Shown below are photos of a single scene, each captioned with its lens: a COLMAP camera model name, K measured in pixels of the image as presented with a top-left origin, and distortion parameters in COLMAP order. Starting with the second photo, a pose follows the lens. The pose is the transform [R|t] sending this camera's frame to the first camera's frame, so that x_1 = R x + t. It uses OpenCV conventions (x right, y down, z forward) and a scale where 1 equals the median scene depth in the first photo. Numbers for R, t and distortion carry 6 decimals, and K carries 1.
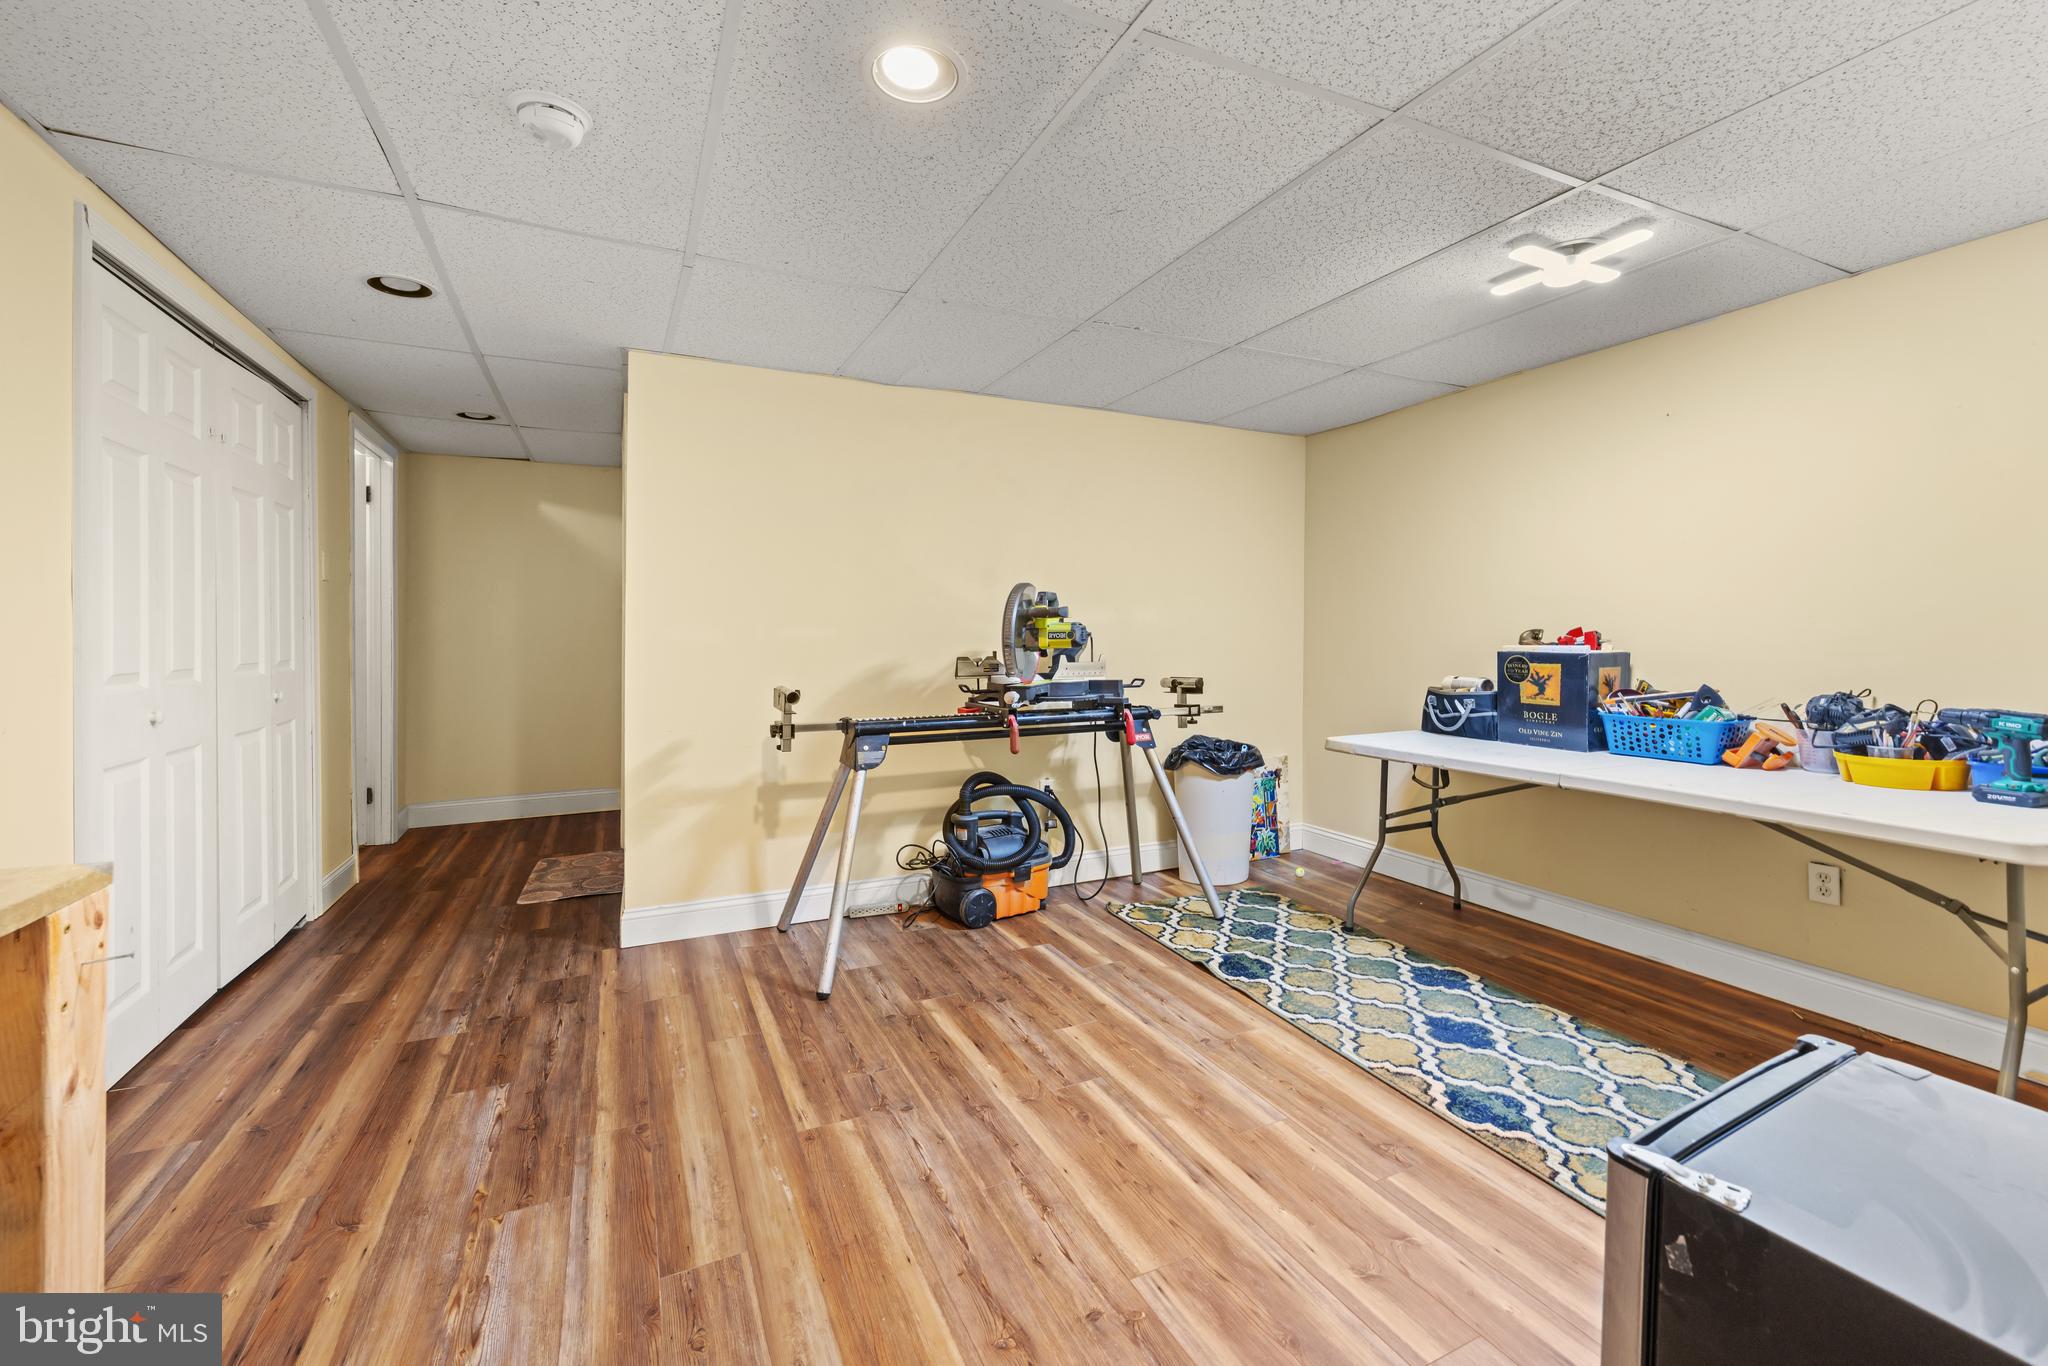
lens RADIAL K [[847.7, 0, 1014.7], [0, 847.7, 633.7], [0, 0, 1]] dist [-0.002272, -0.000150]
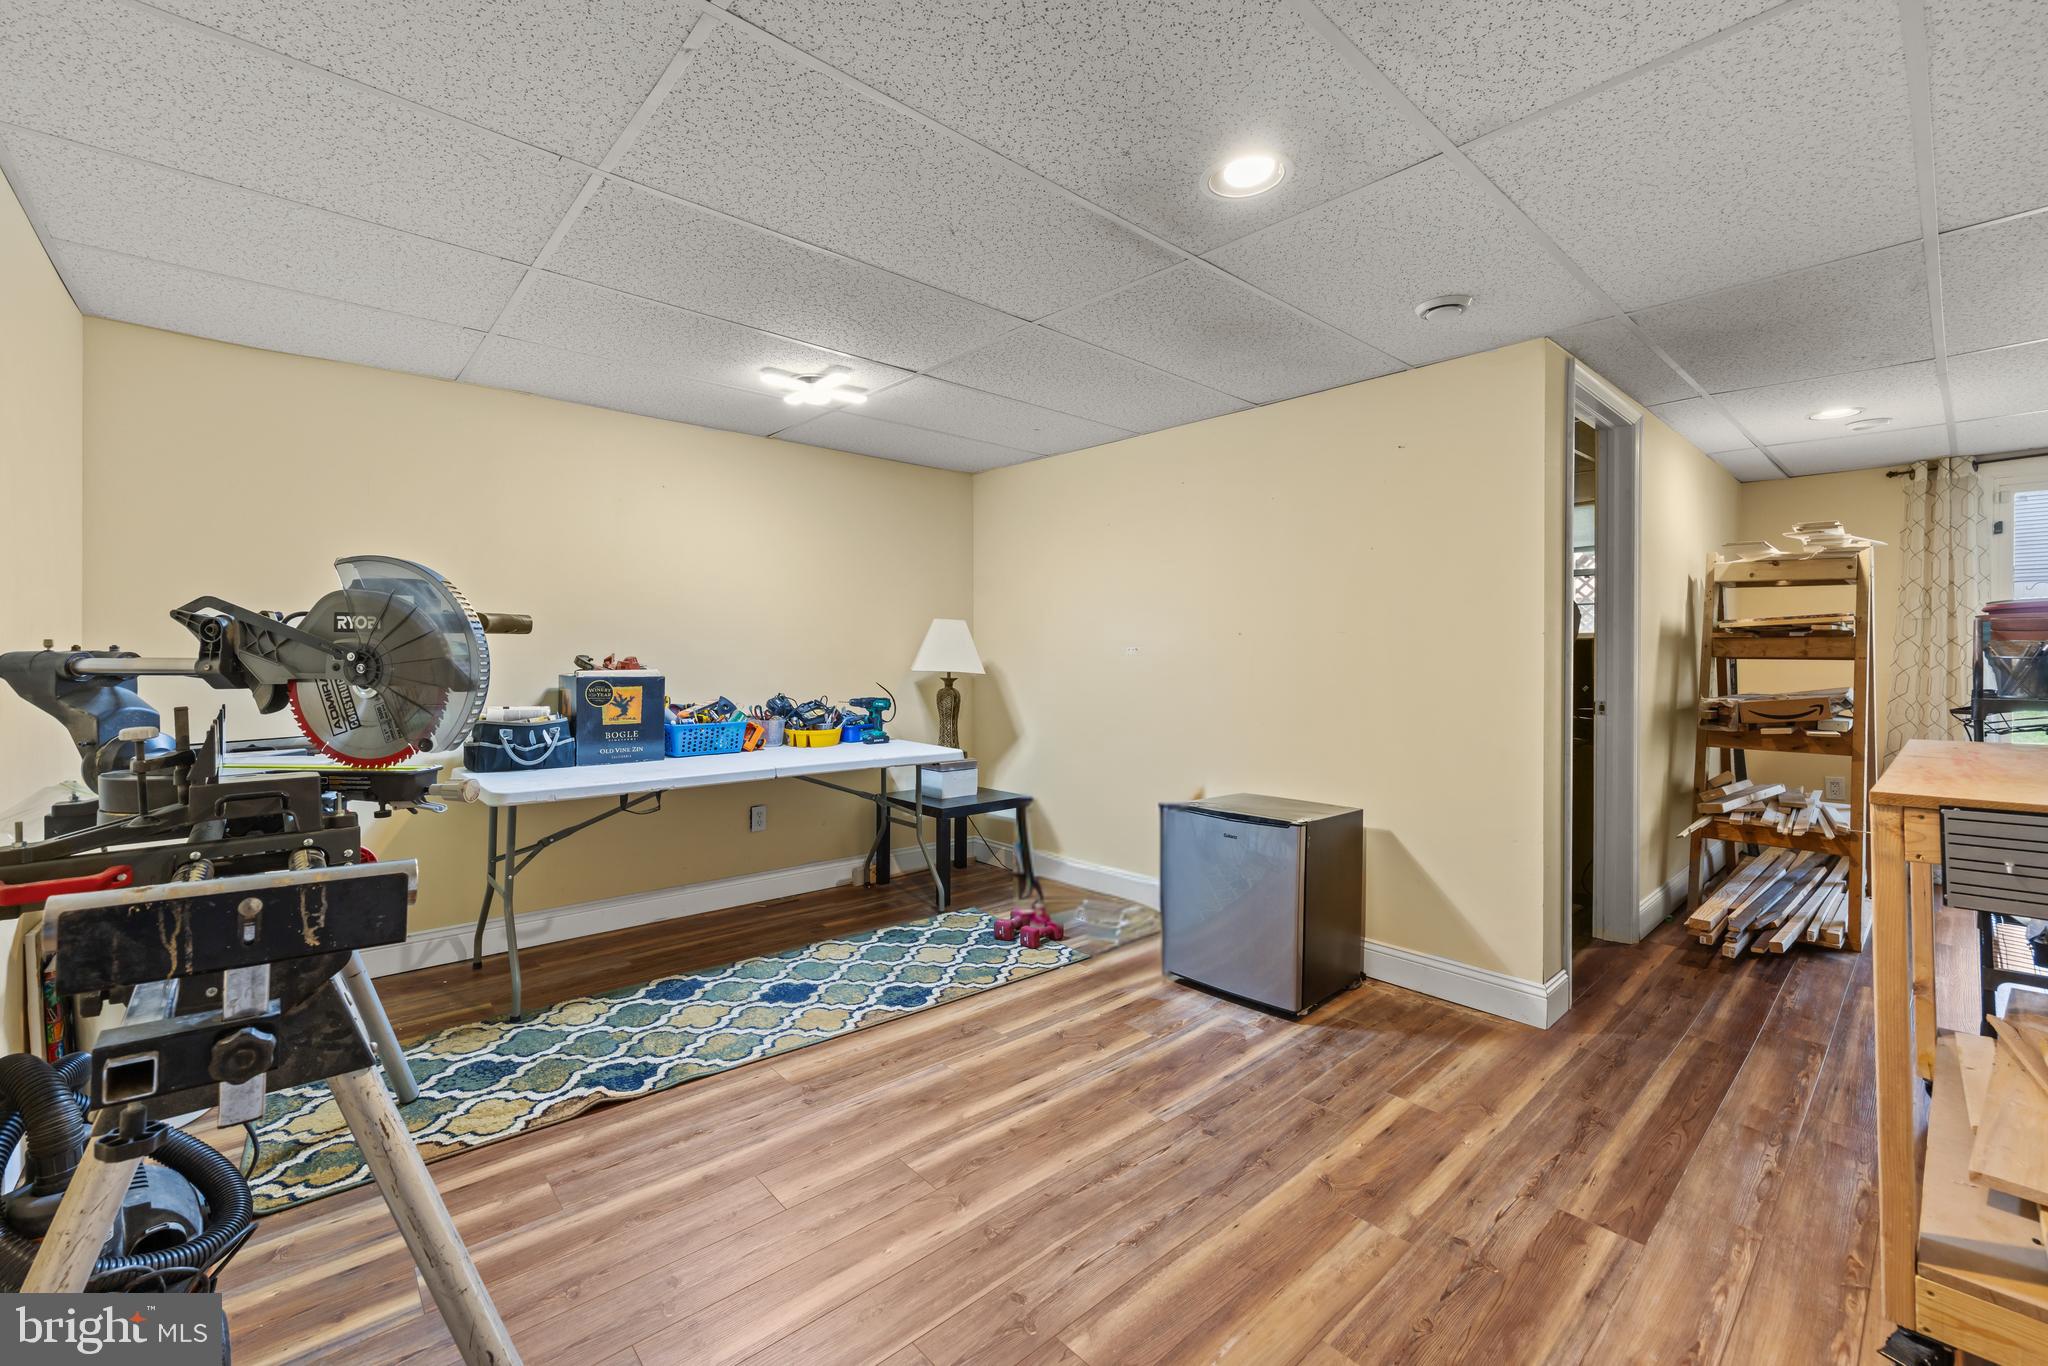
lens RADIAL K [[842.2, 0, 1026.4], [0, 842.2, 658.6], [0, 0, 1]] dist [0.000309, 0.000058]
pose [[-0.289379, -0.002505, 0.957211, -0.645371], [-0.003071, 0.999994, 0.001689, -0.005046], [-0.957210, -0.002451, -0.289385, 0.926756]]
